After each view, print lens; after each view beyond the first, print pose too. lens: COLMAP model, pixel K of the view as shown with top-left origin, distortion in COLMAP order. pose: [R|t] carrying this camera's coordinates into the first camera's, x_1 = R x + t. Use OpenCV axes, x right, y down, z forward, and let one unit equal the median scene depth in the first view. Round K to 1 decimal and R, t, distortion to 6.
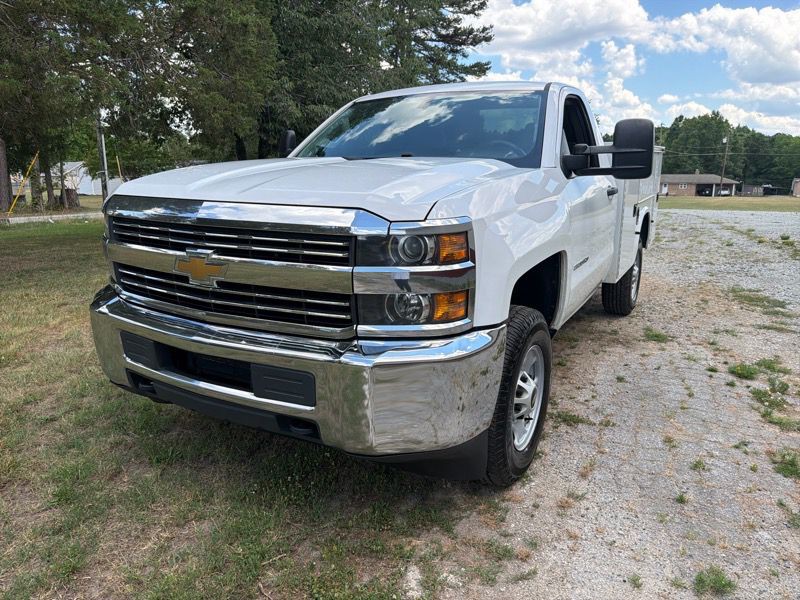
lens RADIAL K [[571.6, 0, 400.8], [0, 571.6, 295.8], [0, 0, 1]] dist [0.020322, -0.034109]
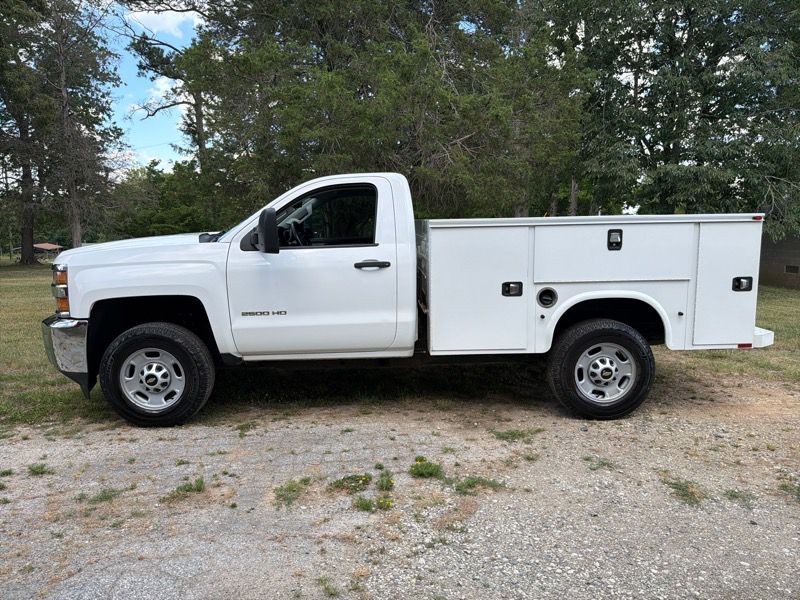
lens RADIAL K [[563.8, 0, 402.7], [0, 563.8, 299.4], [0, 0, 1]] dist [0.041956, -0.069192]
pose [[0.525142, 0.116433, -0.843012, 1.100732], [-0.186249, 0.982306, 0.019650, -0.120989], [0.830384, 0.146691, 0.537535, 0.383176]]
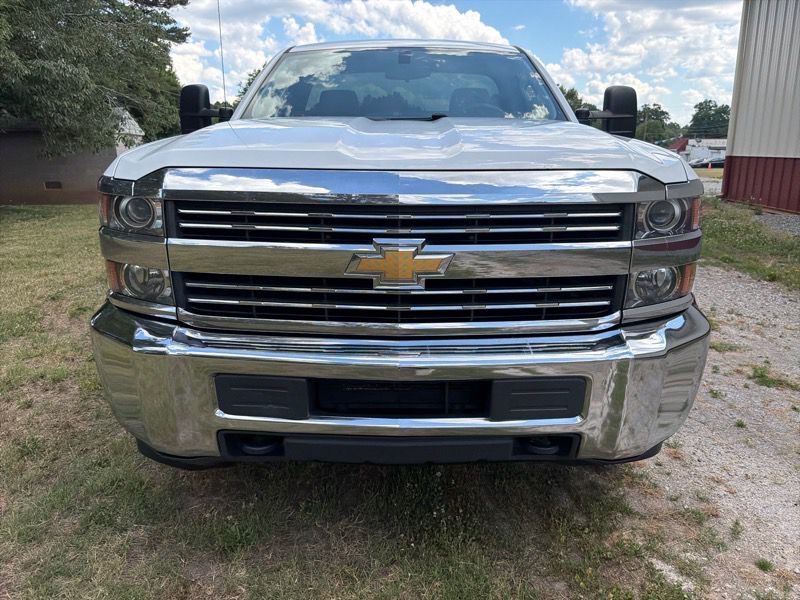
lens RADIAL K [[571.0, 0, 402.9], [0, 571.0, 296.6], [0, 0, 1]] dist [0.006096, -0.007872]
pose [[0.874119, -0.129766, 0.468055, -0.316939], [0.109923, 0.991500, 0.069602, -0.026830], [-0.473109, -0.009390, 0.880954, 0.167792]]
